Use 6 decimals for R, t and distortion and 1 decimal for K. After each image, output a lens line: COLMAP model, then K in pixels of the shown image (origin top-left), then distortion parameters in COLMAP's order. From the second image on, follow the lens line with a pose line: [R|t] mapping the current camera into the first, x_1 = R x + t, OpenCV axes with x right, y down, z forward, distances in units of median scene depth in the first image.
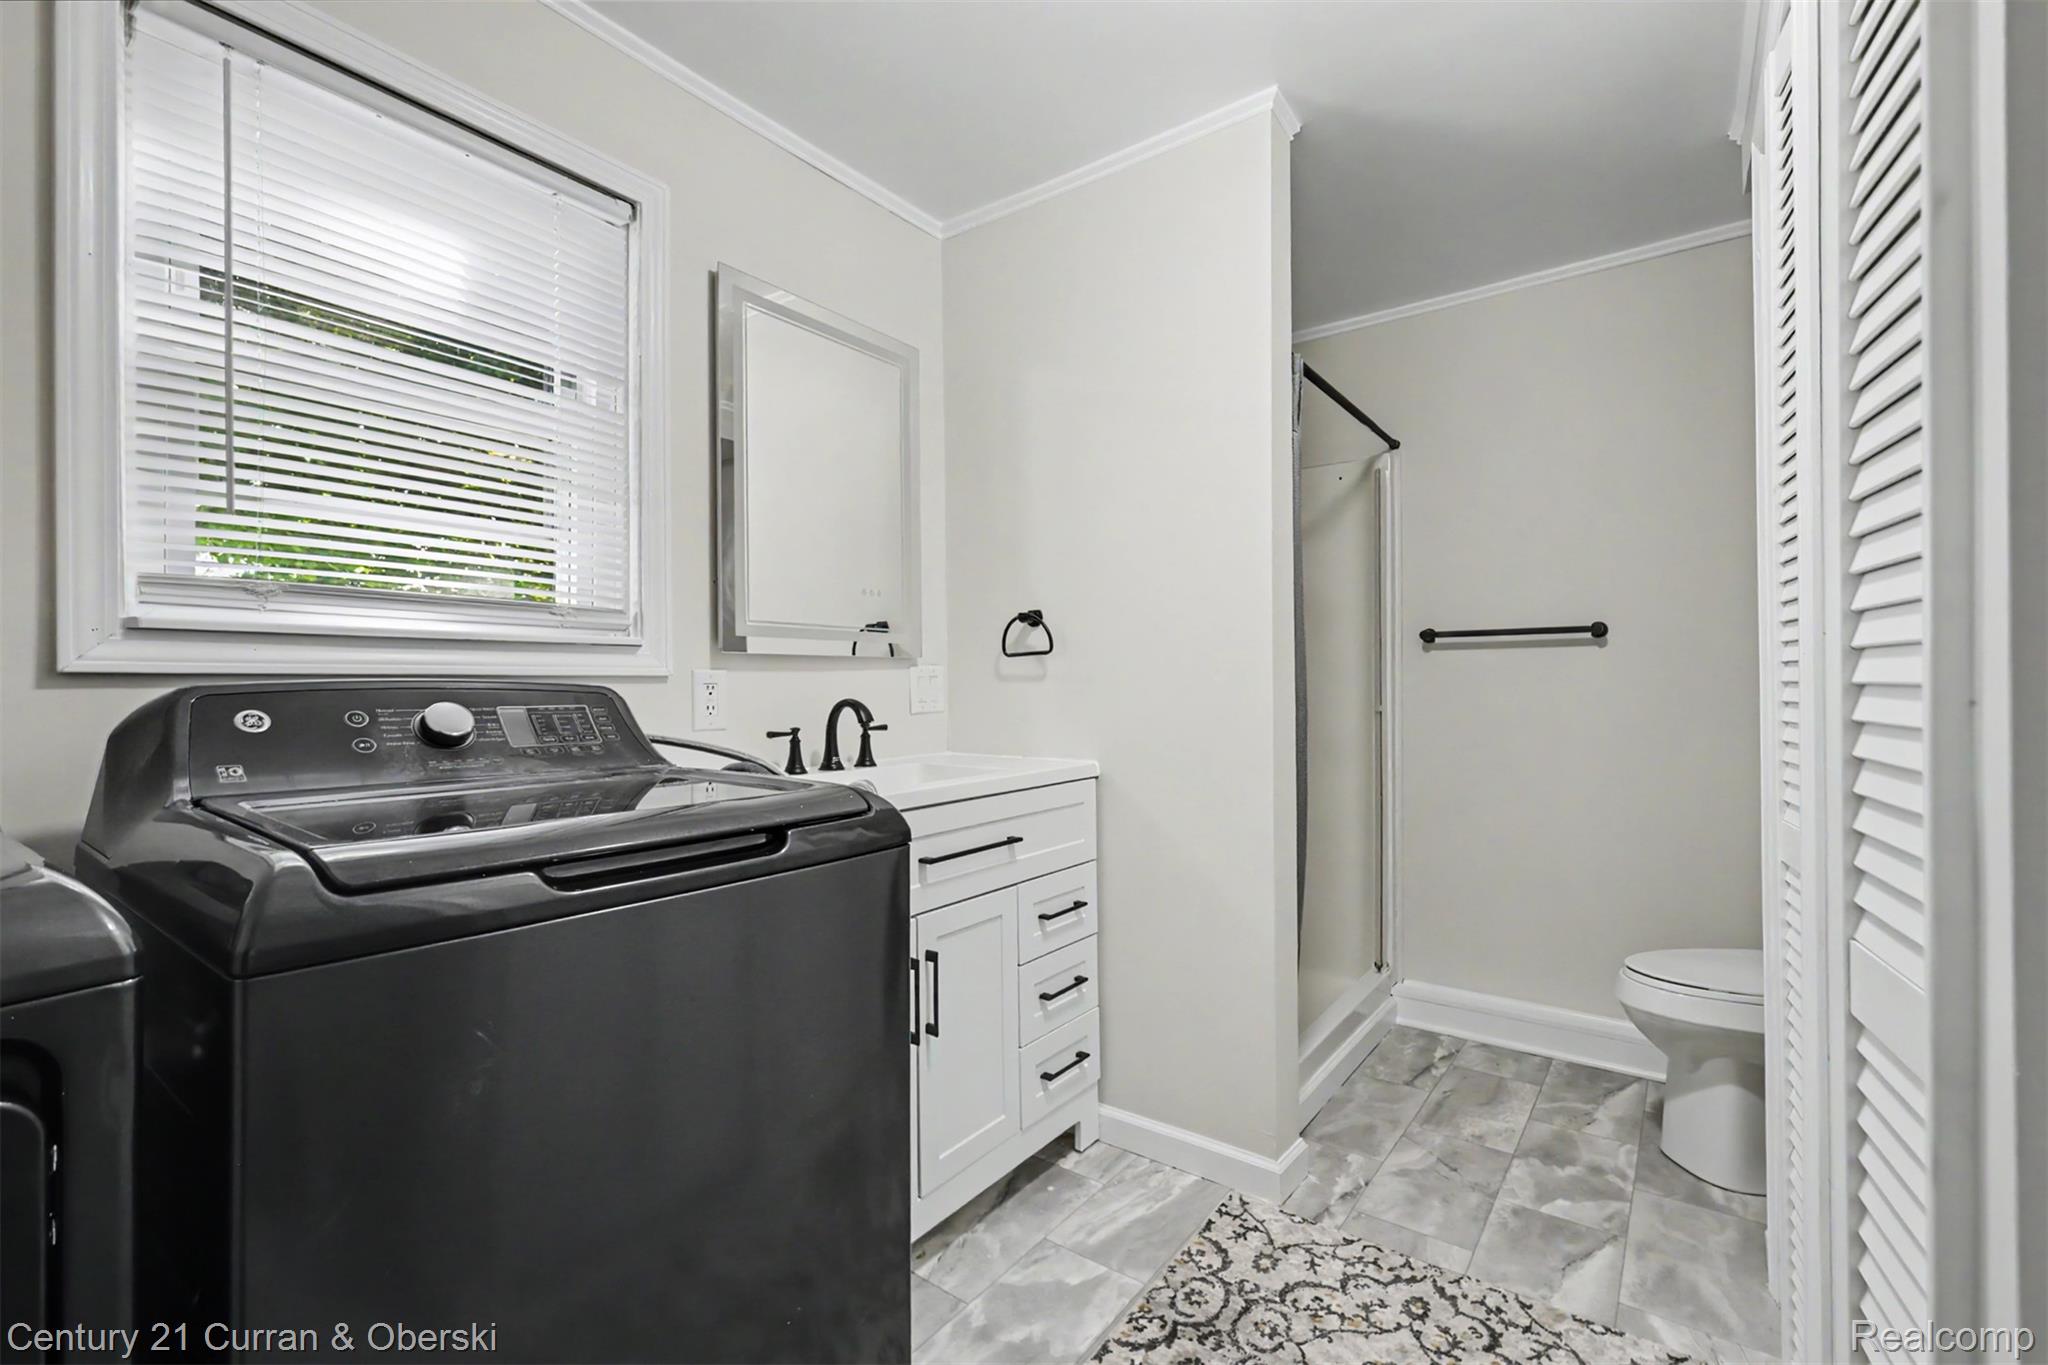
lens RADIAL K [[887.5, 0, 1026.5], [0, 887.5, 676.2], [0, 0, 1]] dist [-0.000613, -0.000153]
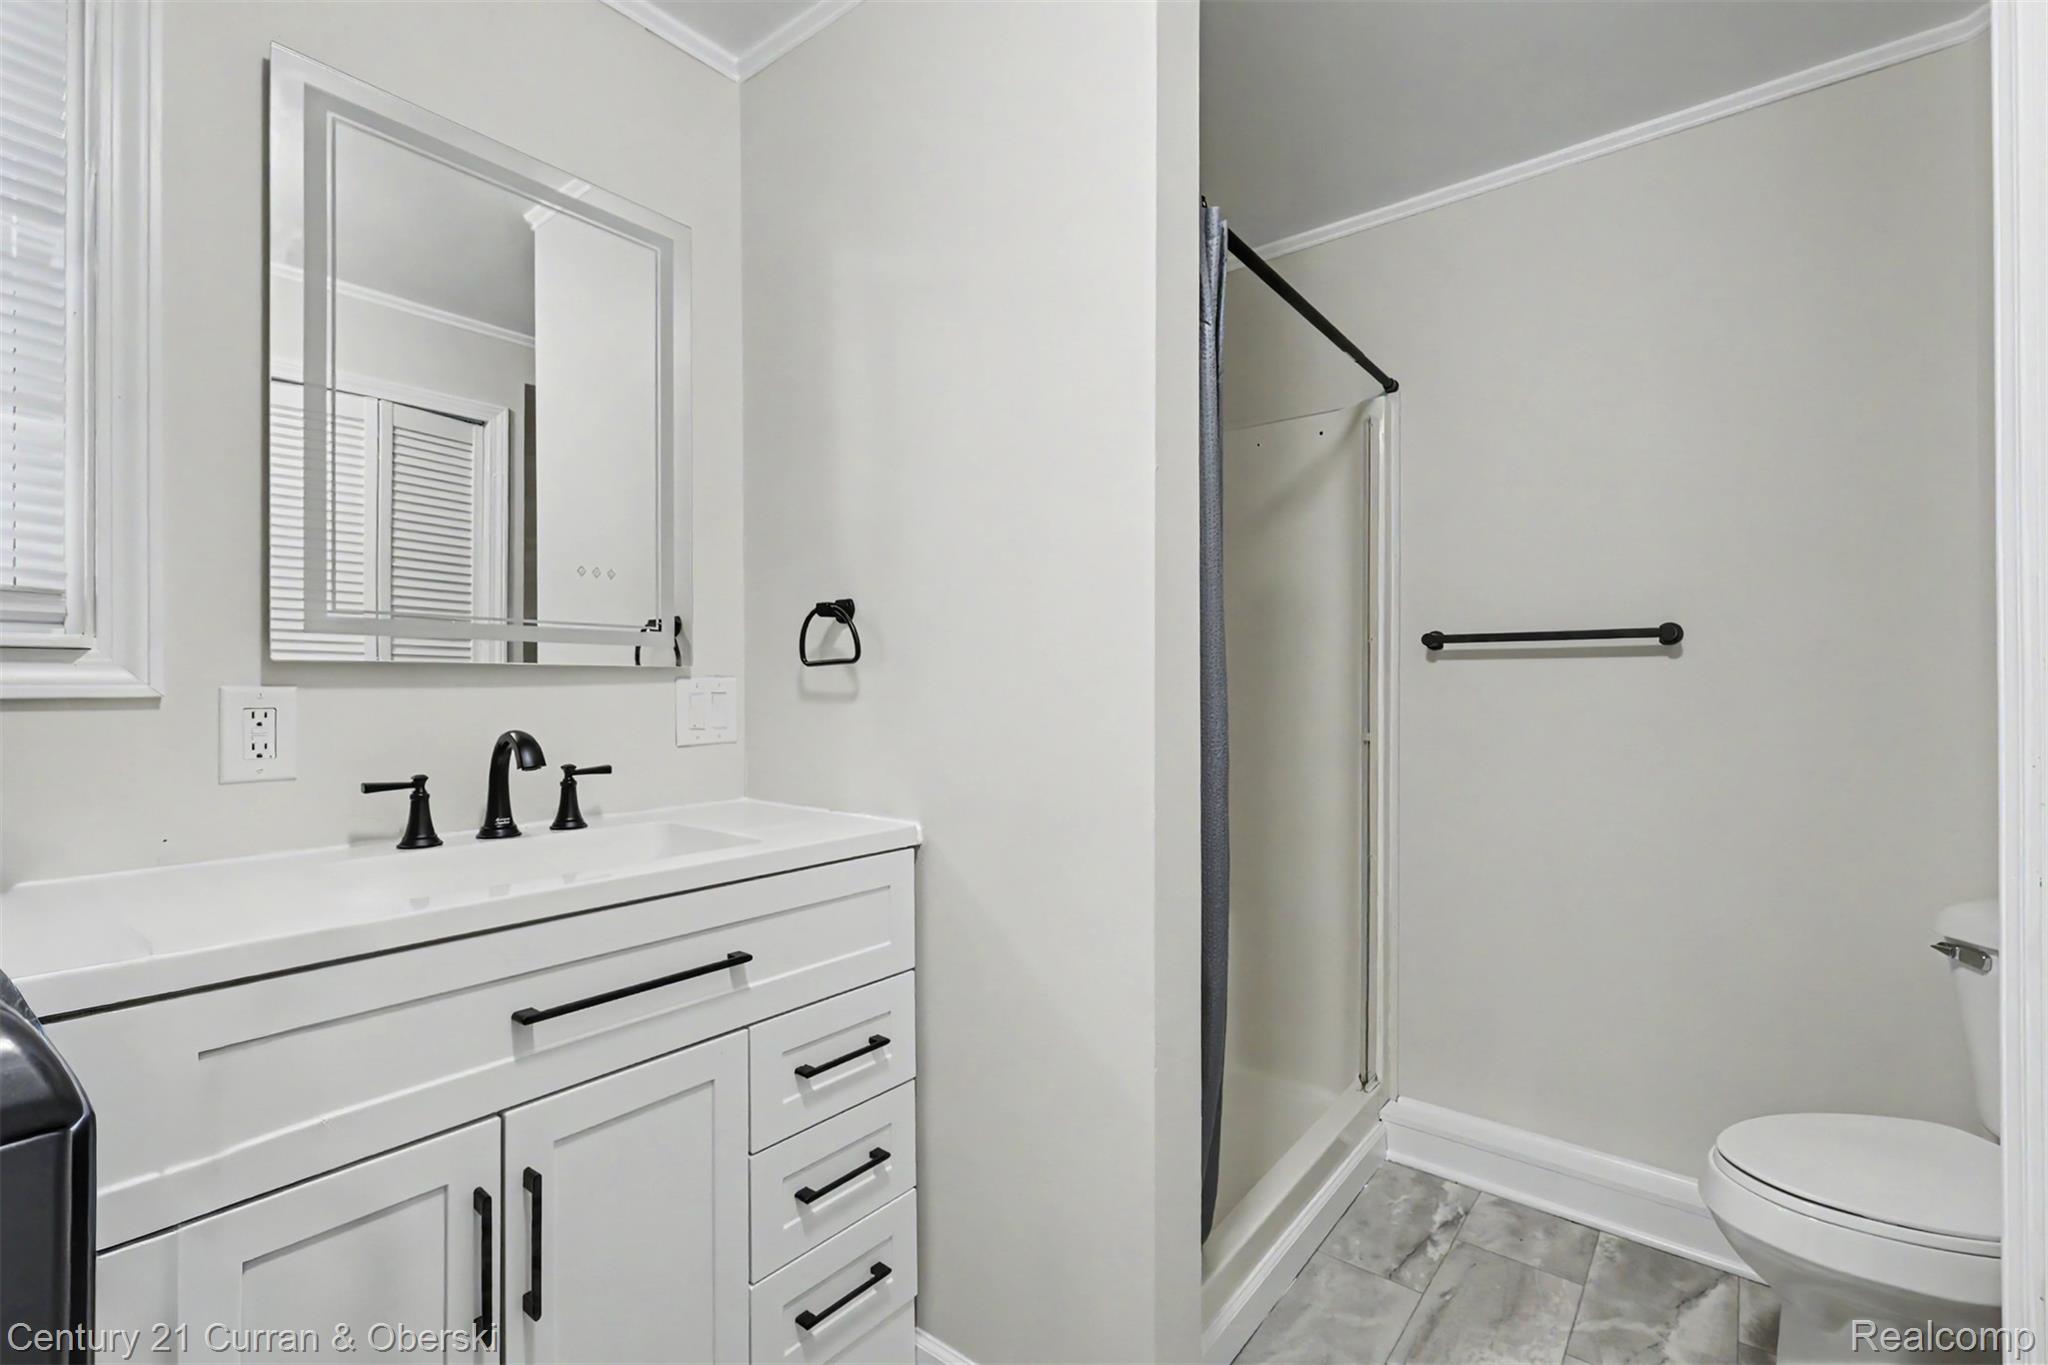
lens RADIAL K [[897.7, 0, 1026.7], [0, 897.7, 676.5], [0, 0, 1]] dist [-0.000472, -0.000260]
pose [[0.999503, 0.008200, -0.030436, 0.168827], [-0.008225, 0.999966, -0.000680, -0.014962], [0.030429, 0.000930, 0.999536, 0.296685]]
